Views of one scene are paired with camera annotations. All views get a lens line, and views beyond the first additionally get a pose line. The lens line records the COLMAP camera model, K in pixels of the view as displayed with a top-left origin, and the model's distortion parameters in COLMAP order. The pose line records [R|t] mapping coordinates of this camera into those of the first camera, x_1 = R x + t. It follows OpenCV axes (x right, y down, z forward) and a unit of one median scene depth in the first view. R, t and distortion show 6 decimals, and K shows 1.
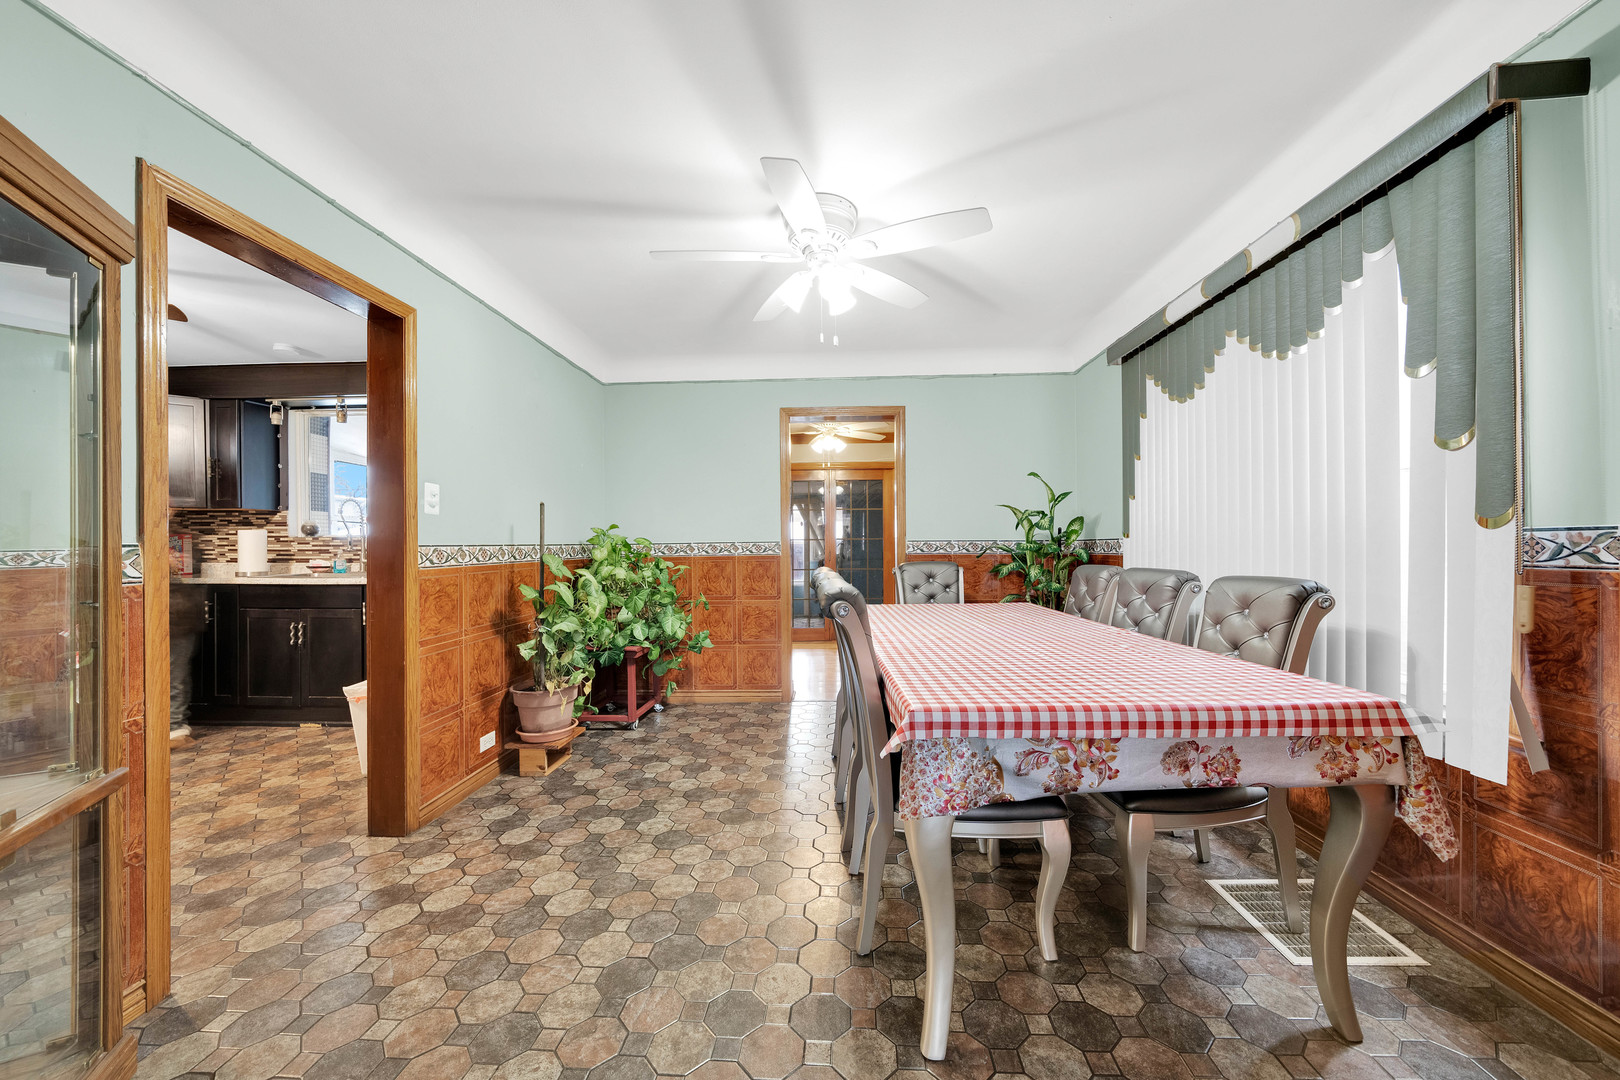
lens RADIAL K [[581.8, 0, 794.7], [0, 581.8, 548.0], [0, 0, 1]] dist [-0.007308, -0.000044]
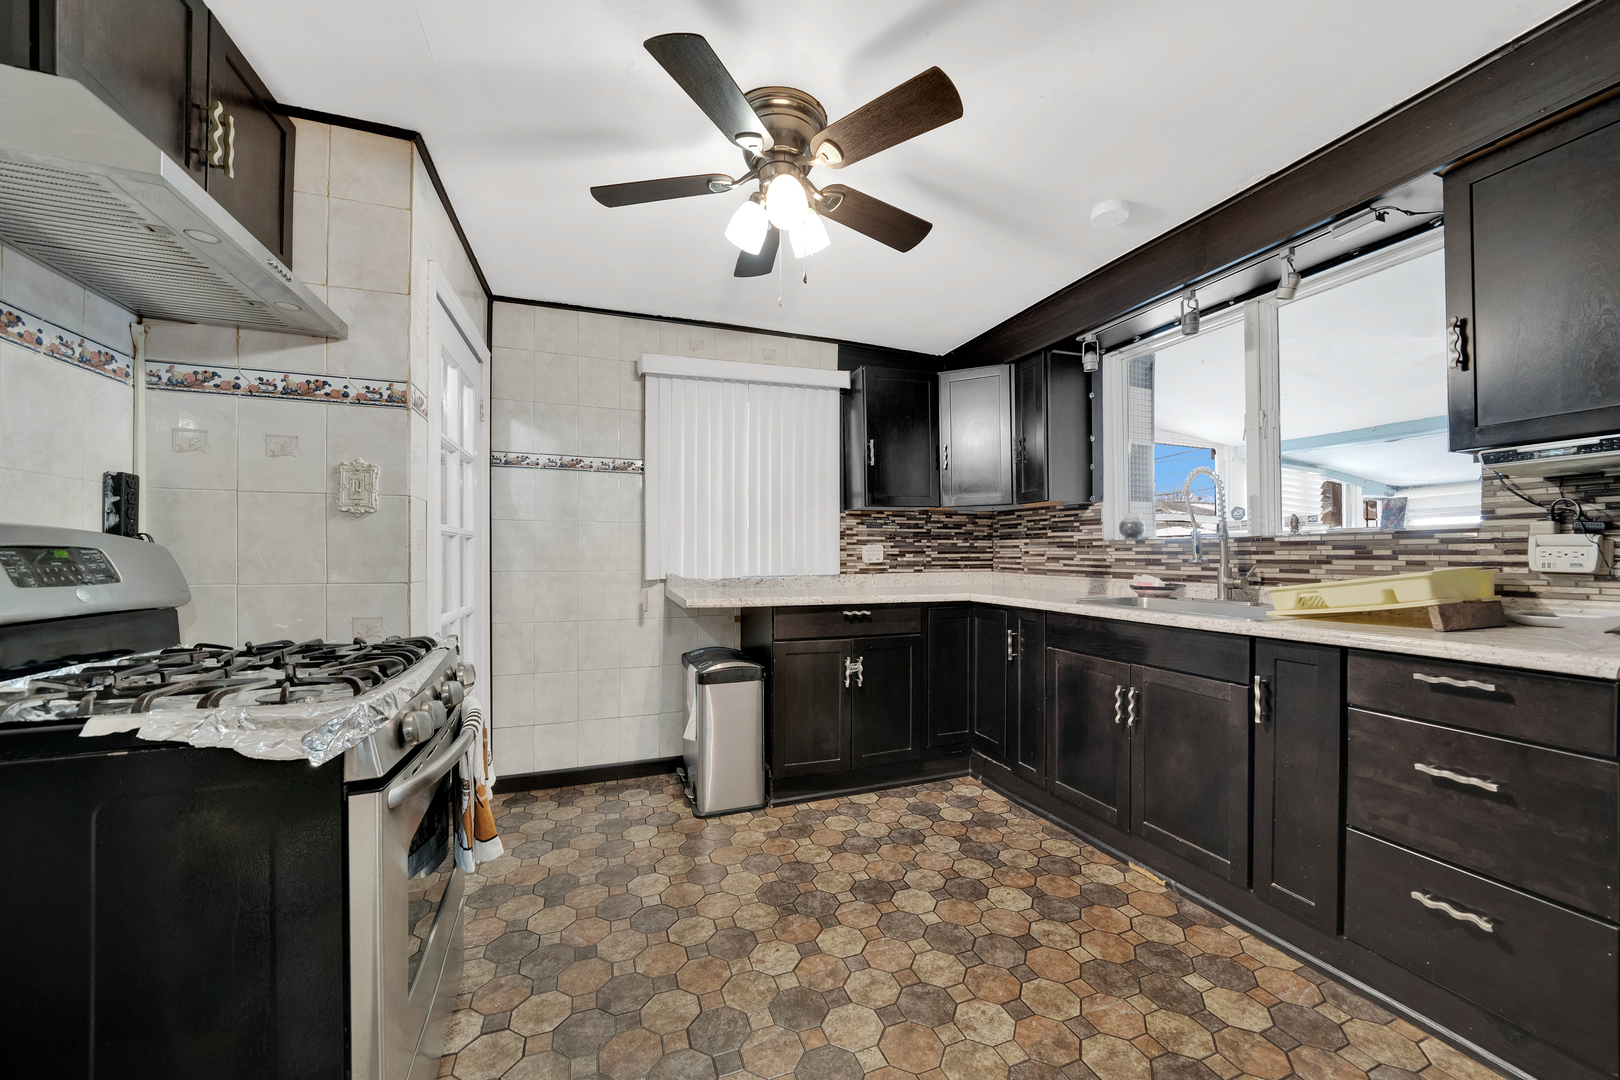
lens RADIAL K [[581.8, 0, 794.7], [0, 581.8, 548.0], [0, 0, 1]] dist [-0.007308, -0.000044]
pose [[0.386087, -0.008936, -0.922419, -0.391618], [-0.004340, 0.999924, -0.011503, -0.000490], [0.922452, 0.008445, 0.386019, 0.407925]]
